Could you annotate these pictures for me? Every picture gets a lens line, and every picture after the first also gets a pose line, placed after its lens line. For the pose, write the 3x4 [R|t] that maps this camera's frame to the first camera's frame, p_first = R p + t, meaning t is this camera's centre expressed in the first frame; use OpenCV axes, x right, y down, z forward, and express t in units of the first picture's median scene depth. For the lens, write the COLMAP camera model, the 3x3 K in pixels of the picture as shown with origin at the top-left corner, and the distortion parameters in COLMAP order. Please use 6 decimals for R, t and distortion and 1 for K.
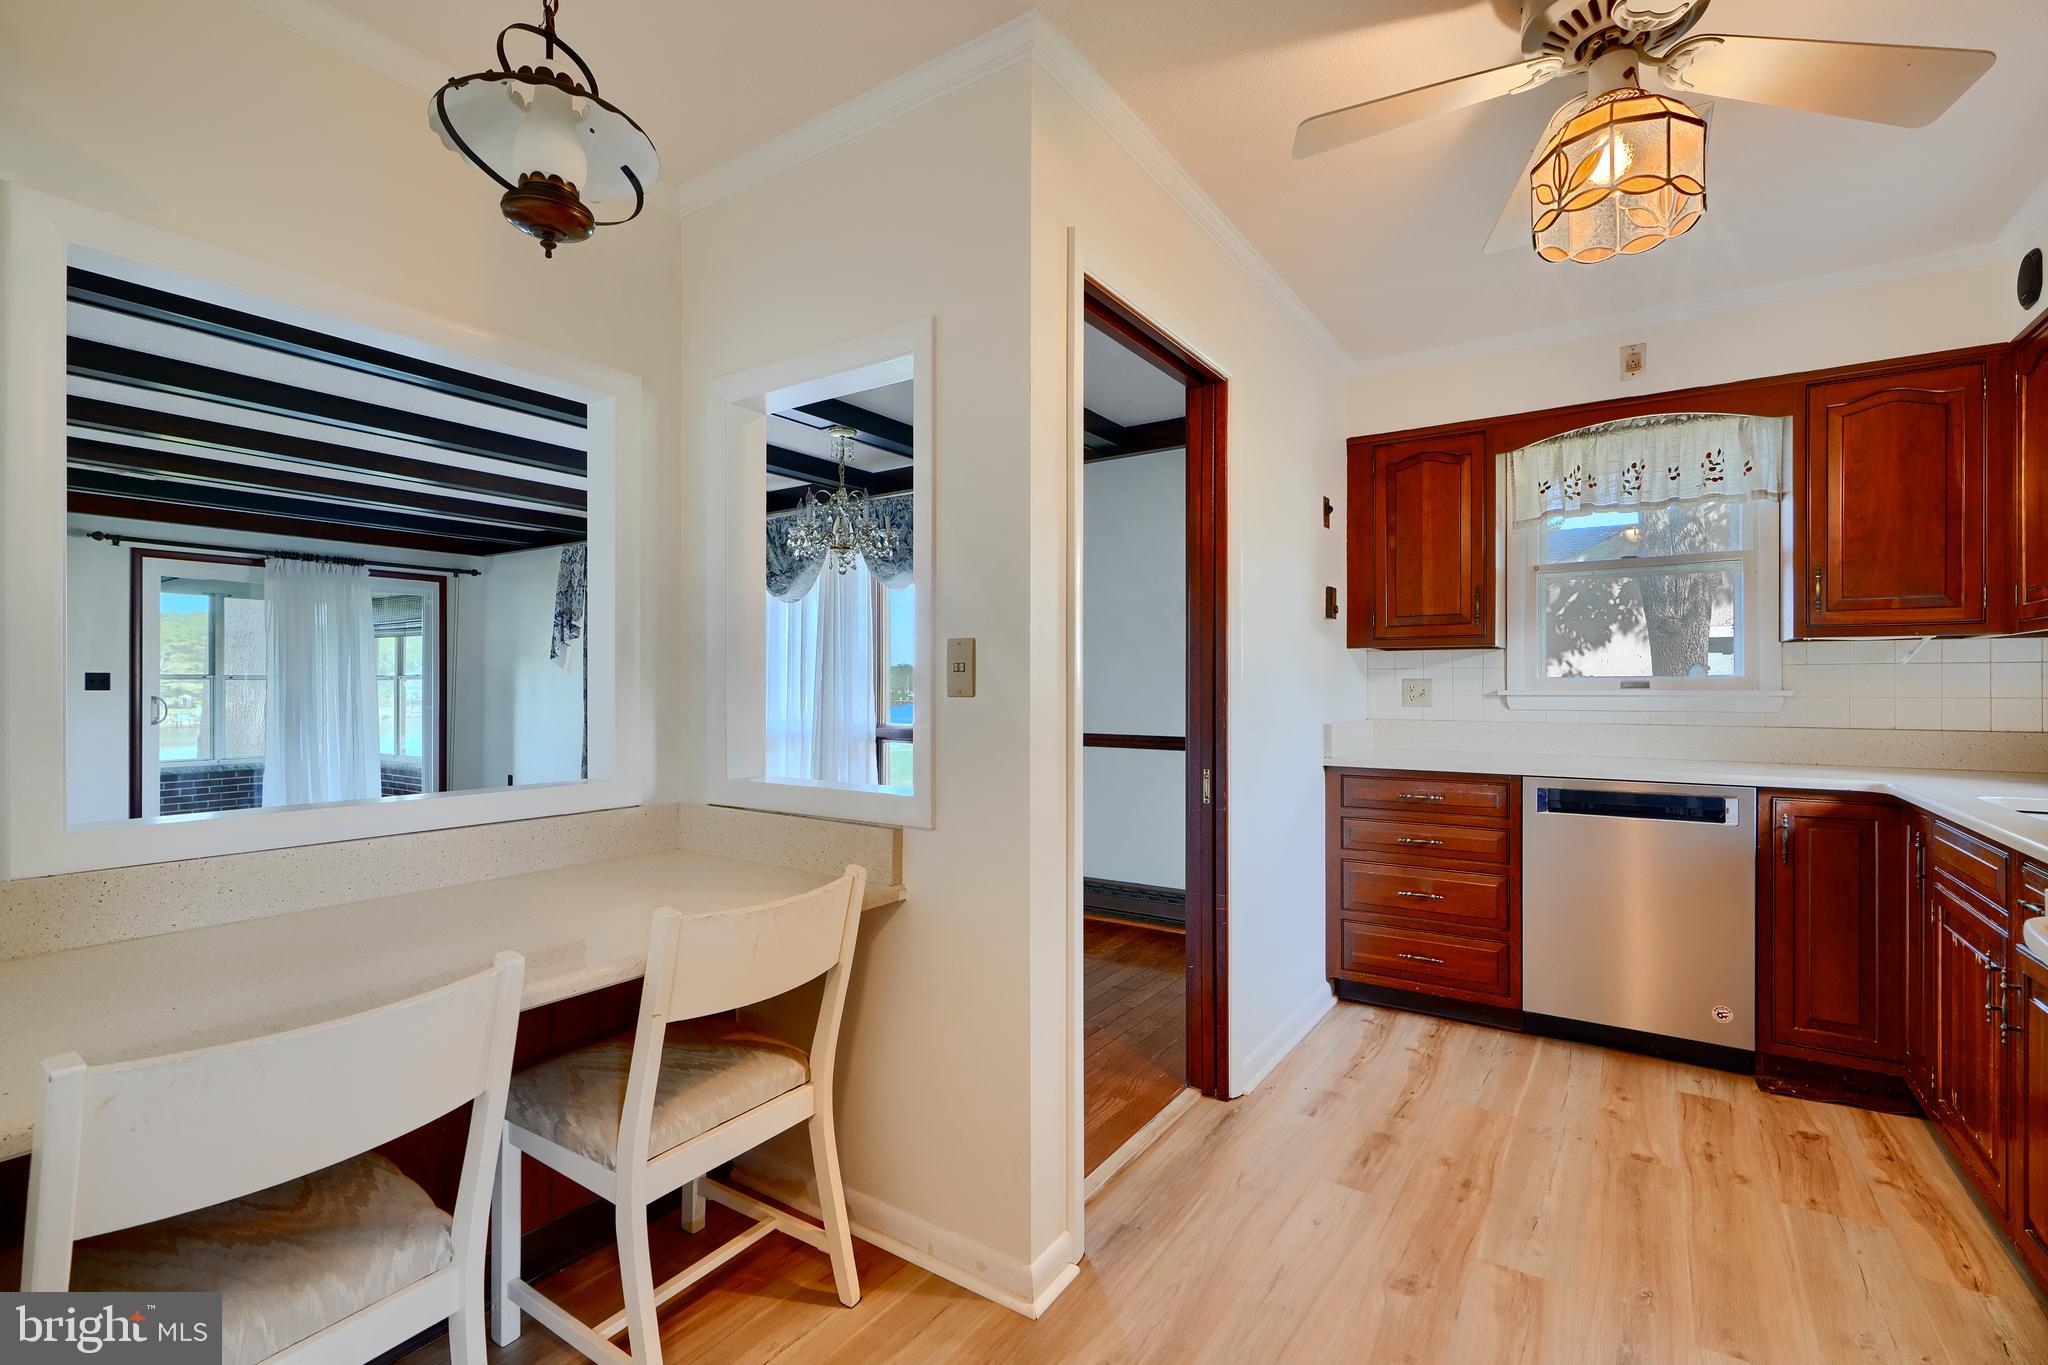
lens RADIAL K [[915.5, 0, 1026.9], [0, 915.5, 680.4], [0, 0, 1]] dist [0.000309, 0.000089]
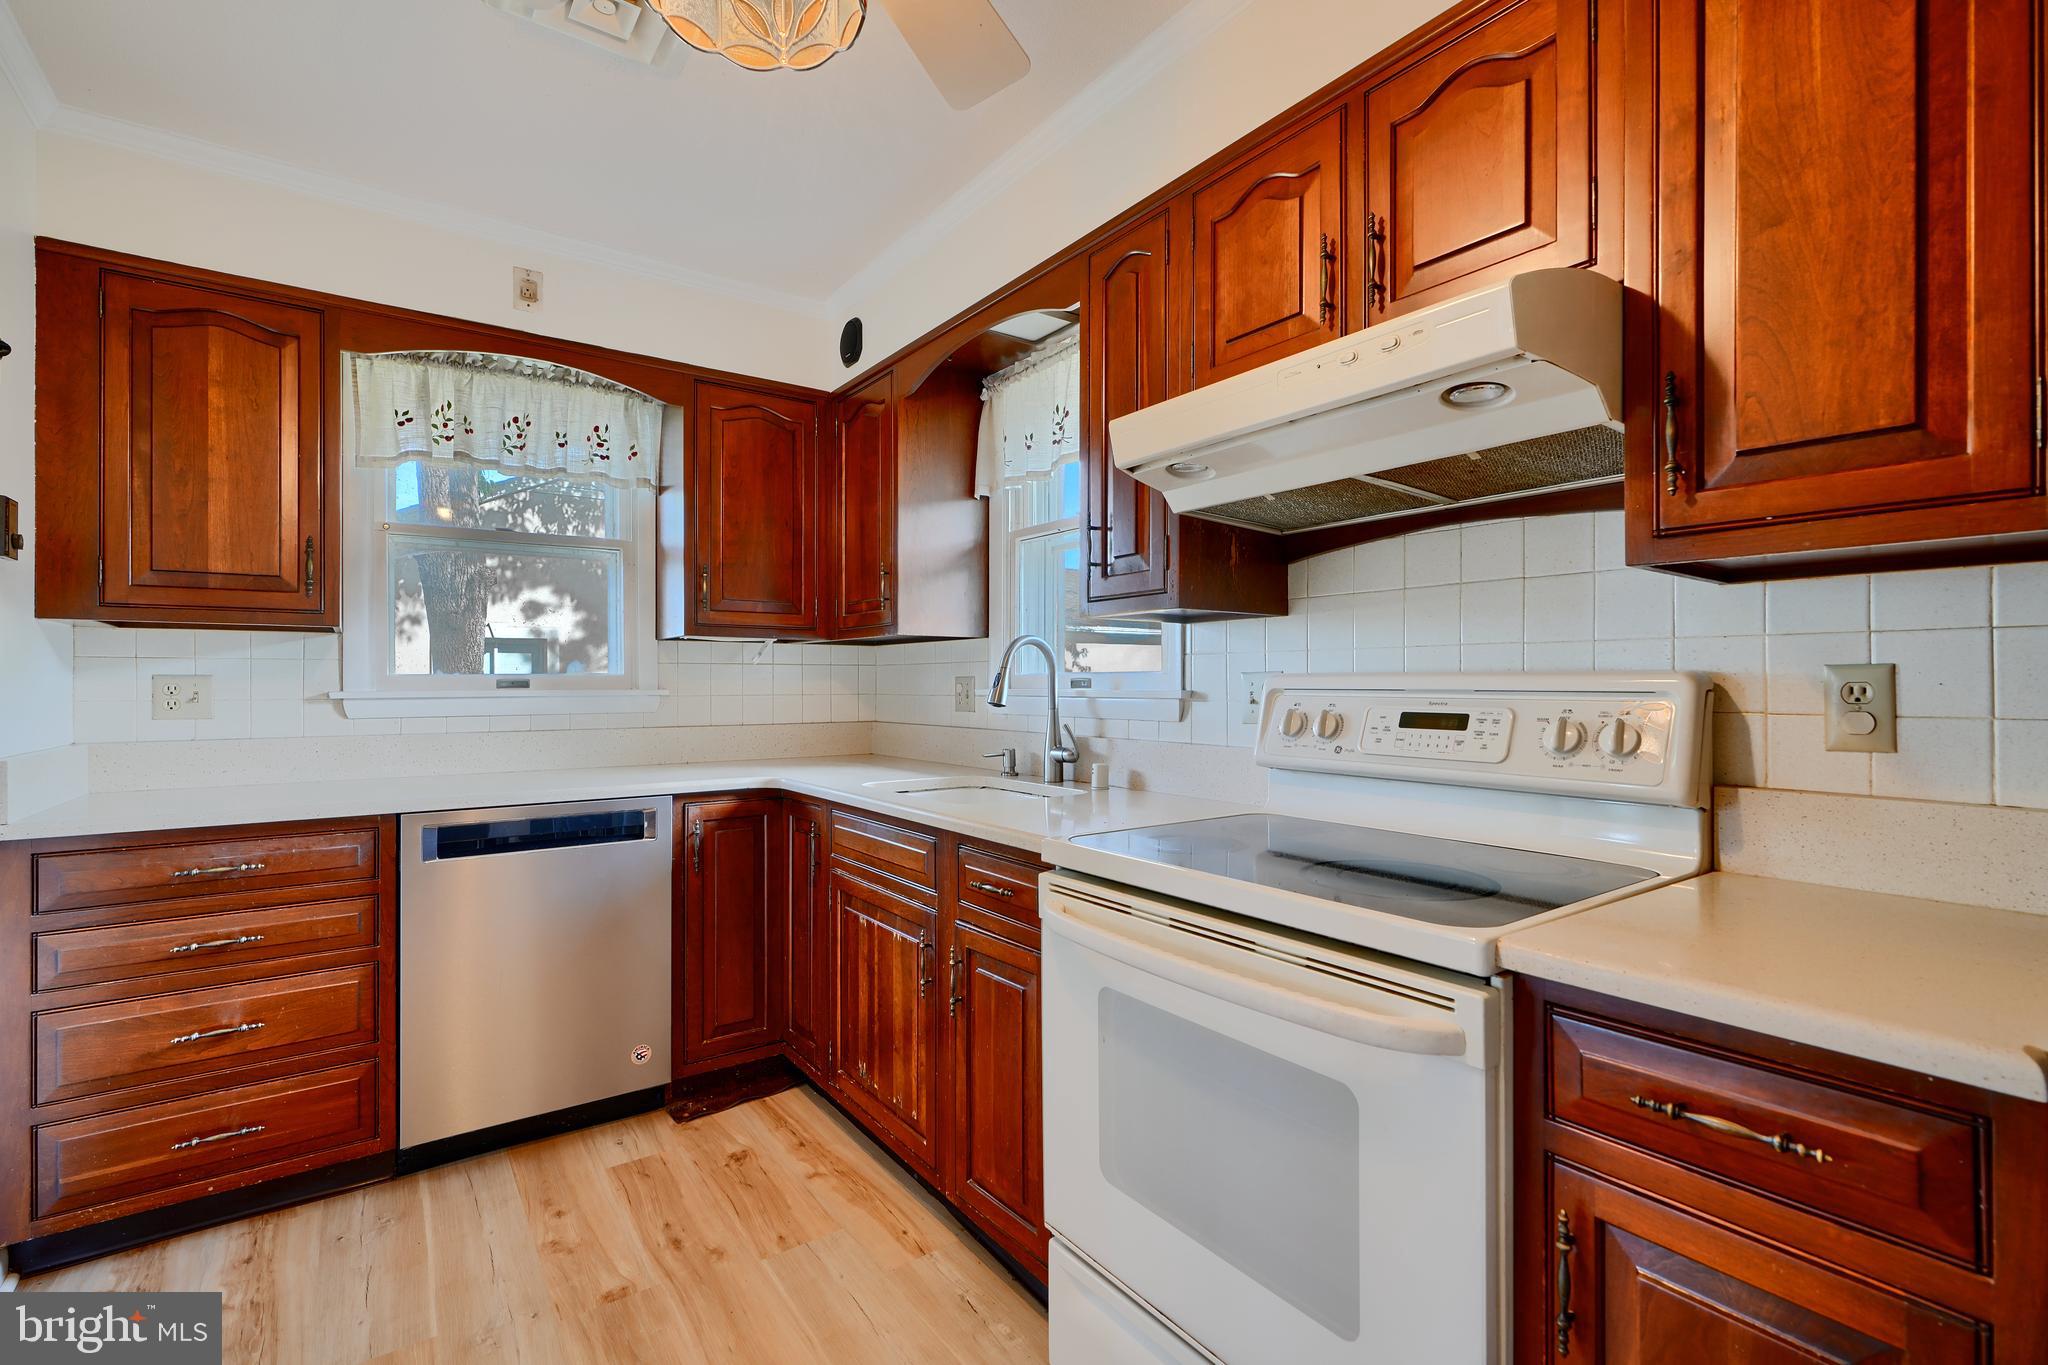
lens RADIAL K [[915.5, 0, 1026.9], [0, 915.5, 680.4], [0, 0, 1]] dist [0.000309, 0.000089]
pose [[0.343044, 0.002470, 0.939316, 0.047372], [-0.003409, 0.999993, -0.001384, 0.001440], [-0.939313, -0.002728, 0.343050, 0.311089]]
